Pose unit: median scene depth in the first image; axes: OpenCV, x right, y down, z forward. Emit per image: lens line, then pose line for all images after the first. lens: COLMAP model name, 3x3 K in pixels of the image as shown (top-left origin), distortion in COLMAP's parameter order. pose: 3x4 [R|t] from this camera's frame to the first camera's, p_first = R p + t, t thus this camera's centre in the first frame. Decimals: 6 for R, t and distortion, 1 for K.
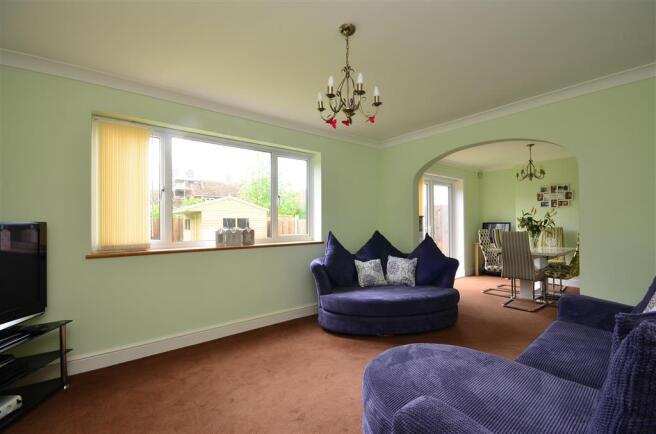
lens RADIAL K [[283.5, 0, 329.1], [0, 283.5, 216.8], [0, 0, 1]] dist [-0.000315, 0.000007]
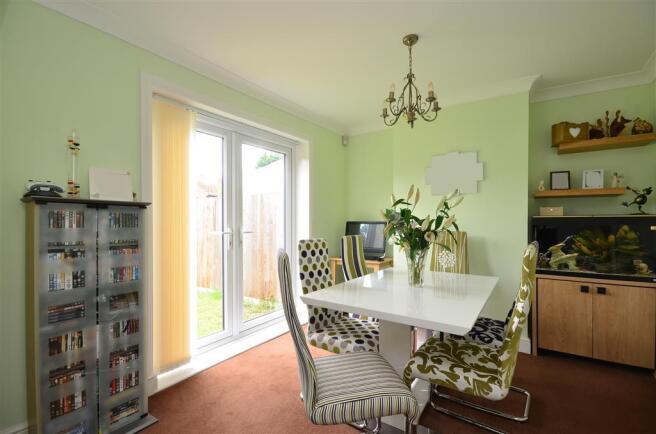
lens RADIAL K [[302.4, 0, 327.3], [0, 302.4, 218.1], [0, 0, 1]] dist [-0.001119, -0.000152]
pose [[0.957235, 0.002701, 0.289299, 0.465999], [-0.006468, 0.999906, 0.012068, 0.008632], [-0.289239, -0.013423, 0.957163, 0.605840]]
